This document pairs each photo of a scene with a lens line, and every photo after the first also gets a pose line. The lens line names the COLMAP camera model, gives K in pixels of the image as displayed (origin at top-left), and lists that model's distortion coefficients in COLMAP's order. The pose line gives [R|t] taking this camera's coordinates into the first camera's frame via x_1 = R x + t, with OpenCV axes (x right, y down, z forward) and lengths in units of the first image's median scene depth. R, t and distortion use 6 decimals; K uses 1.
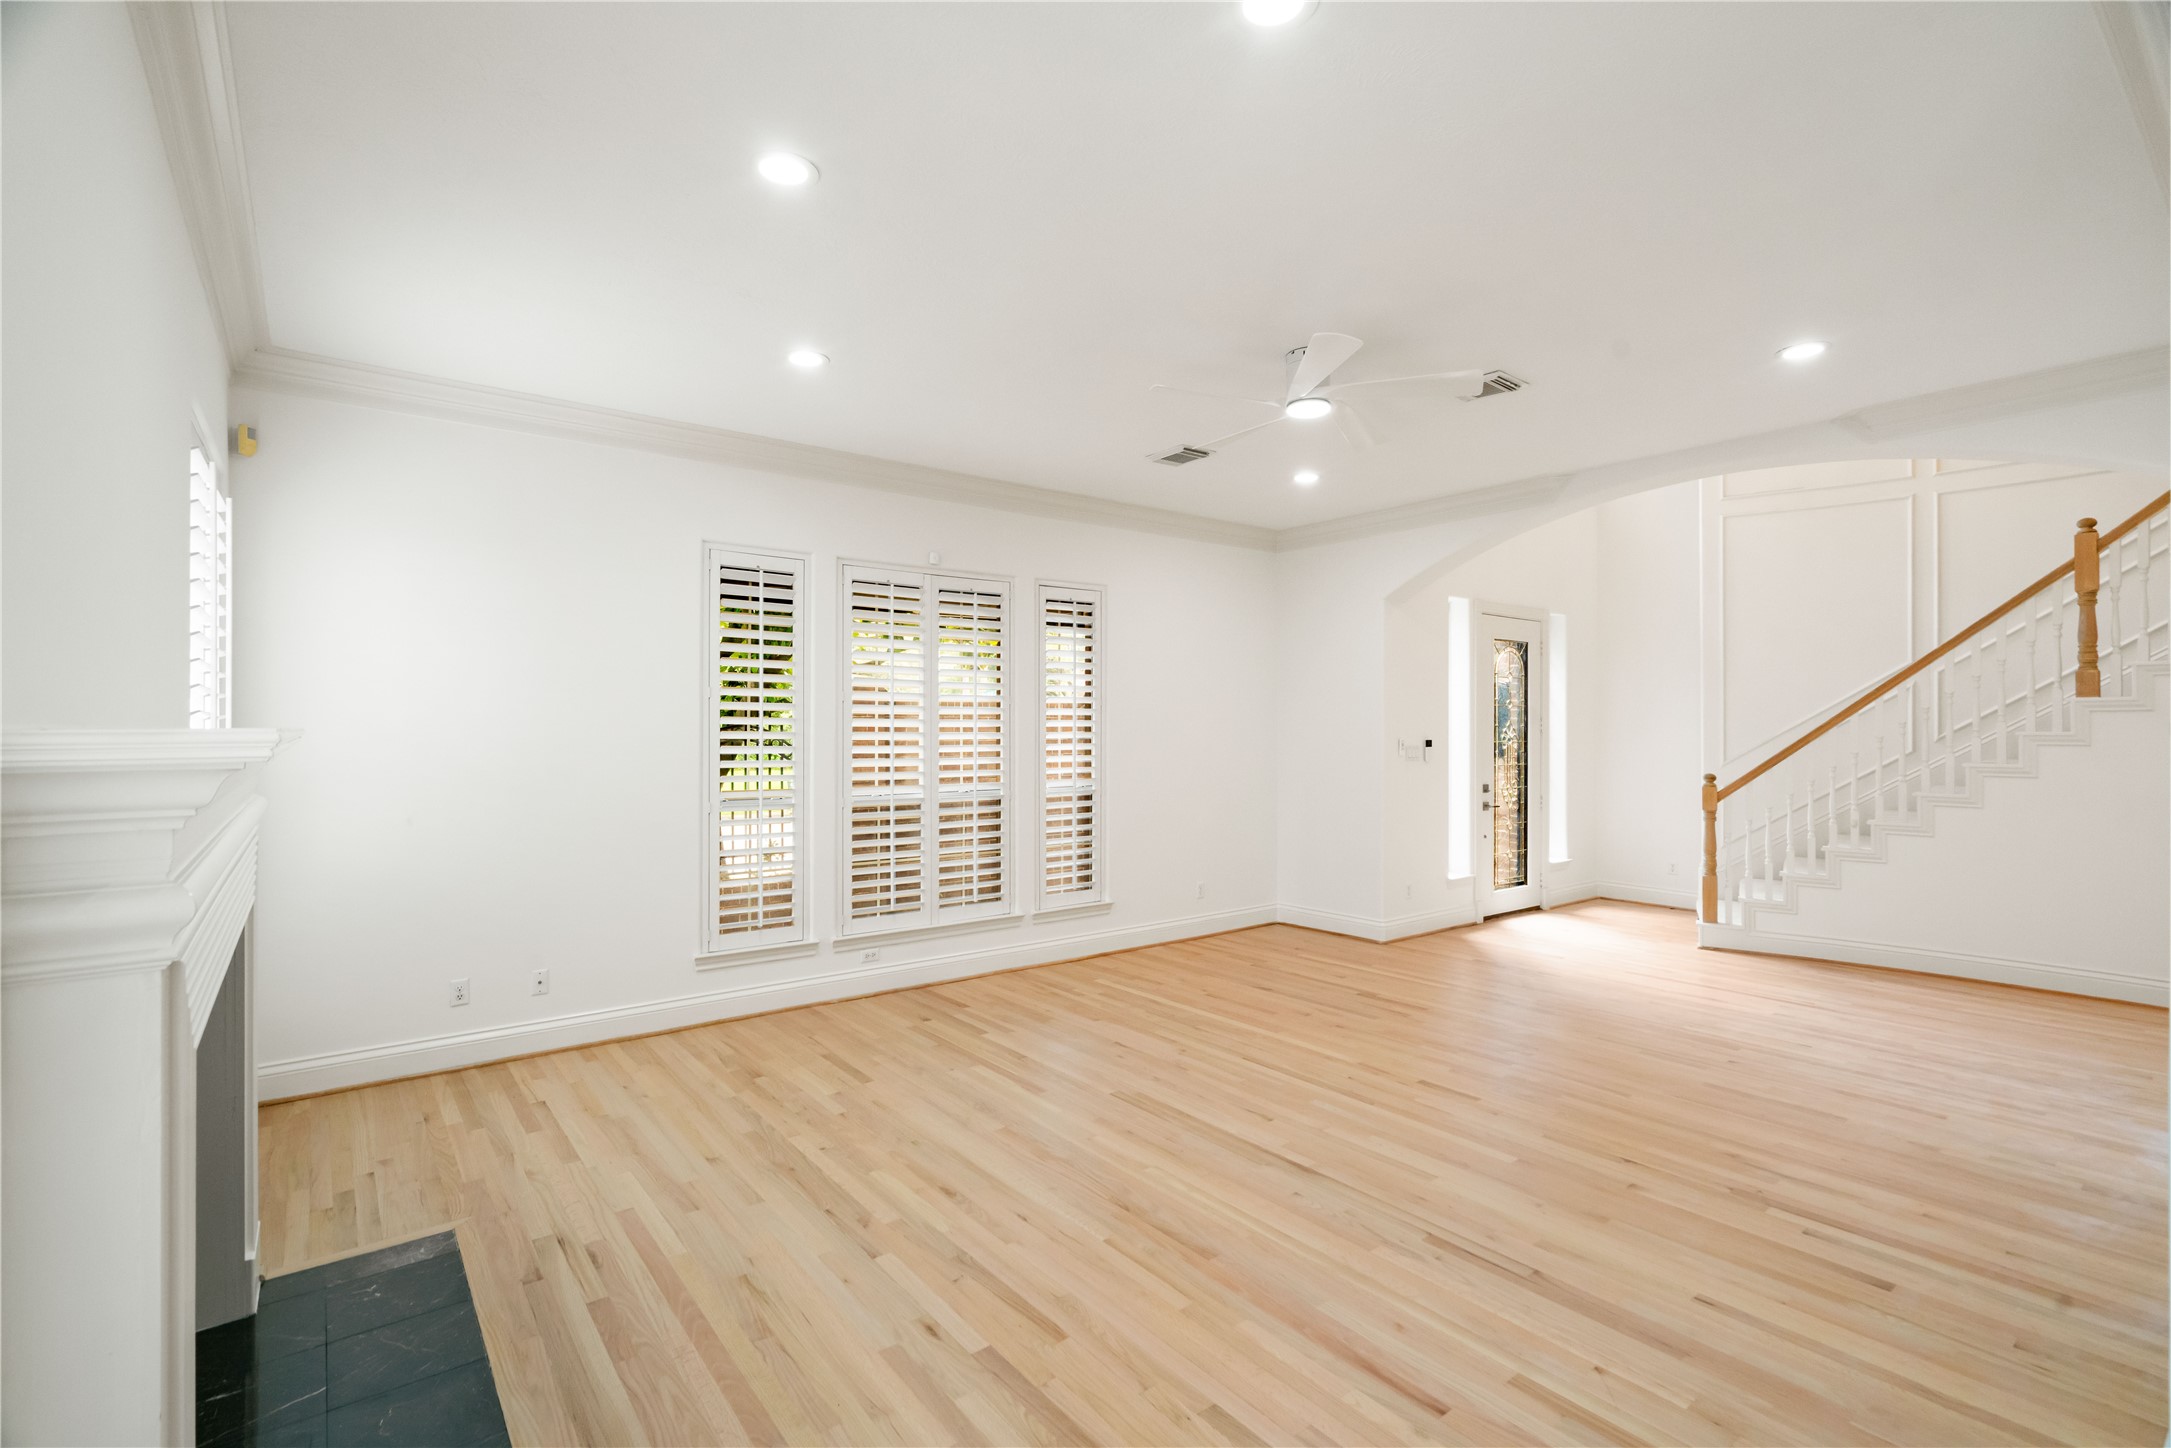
lens RADIAL K [[1001.0, 0, 1082.3], [0, 1001.0, 729.2], [0, 0, 1]] dist [-0.001291, 0.001635]
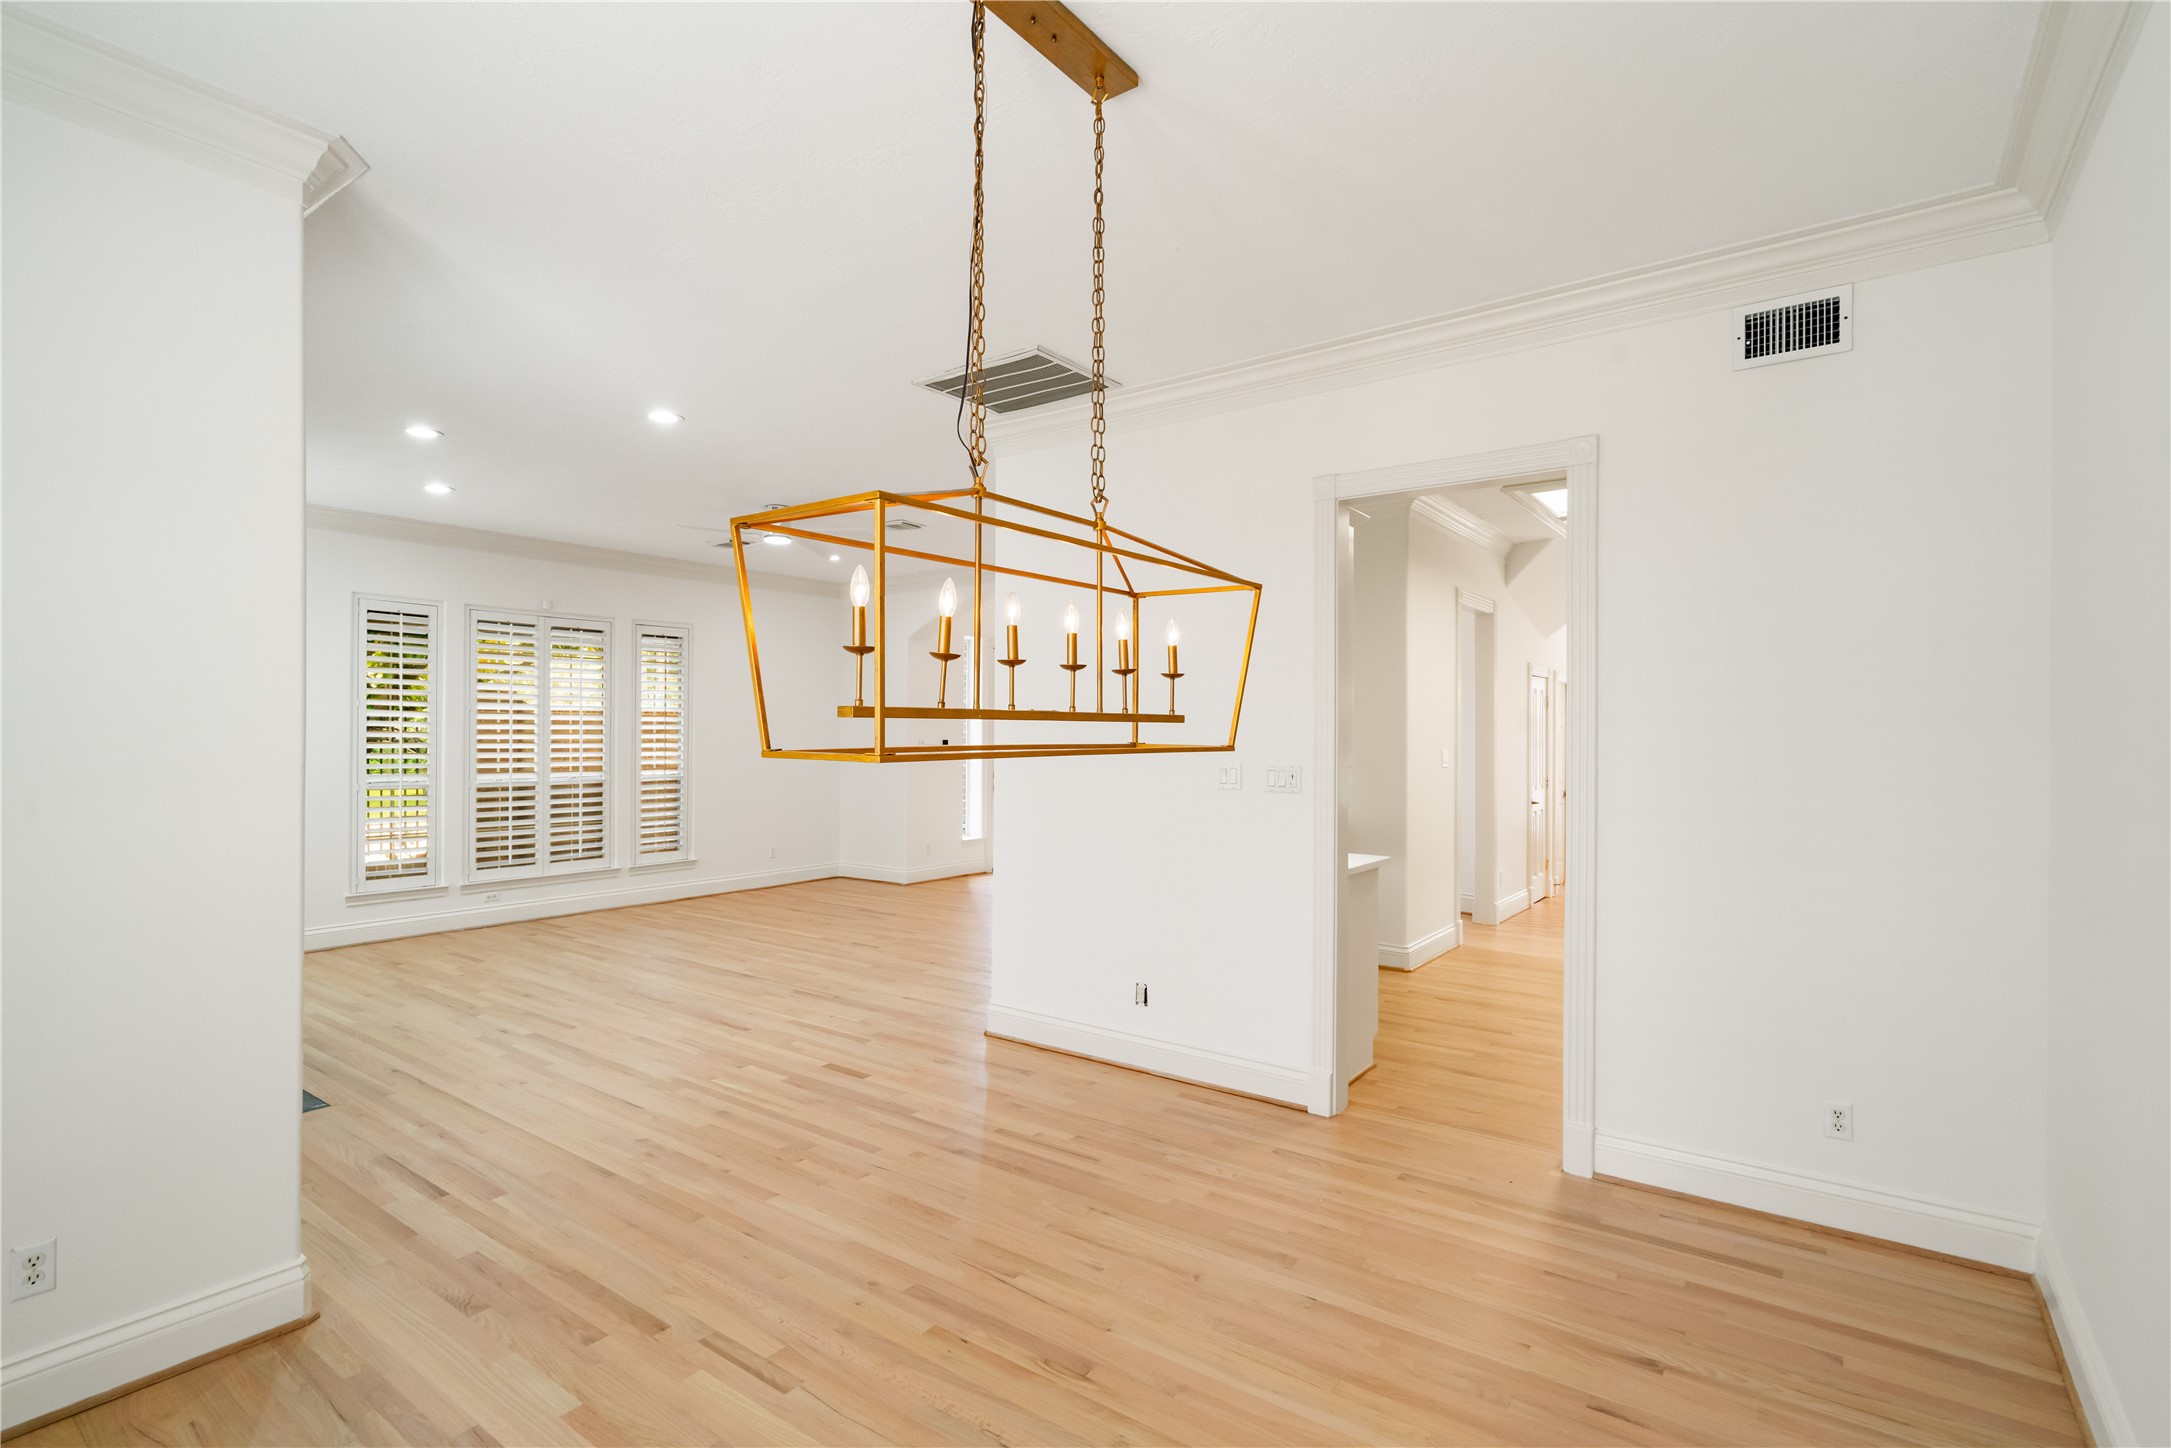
lens RADIAL K [[1058.3, 0, 1097.5], [0, 1058.3, 735.9], [0, 0, 1]] dist [0.005611, 0.000045]
pose [[0.960929, 0.004290, 0.276763, 0.170996], [-0.005268, 0.999982, 0.002789, -0.001039], [-0.276746, -0.004138, 0.960934, -0.582955]]
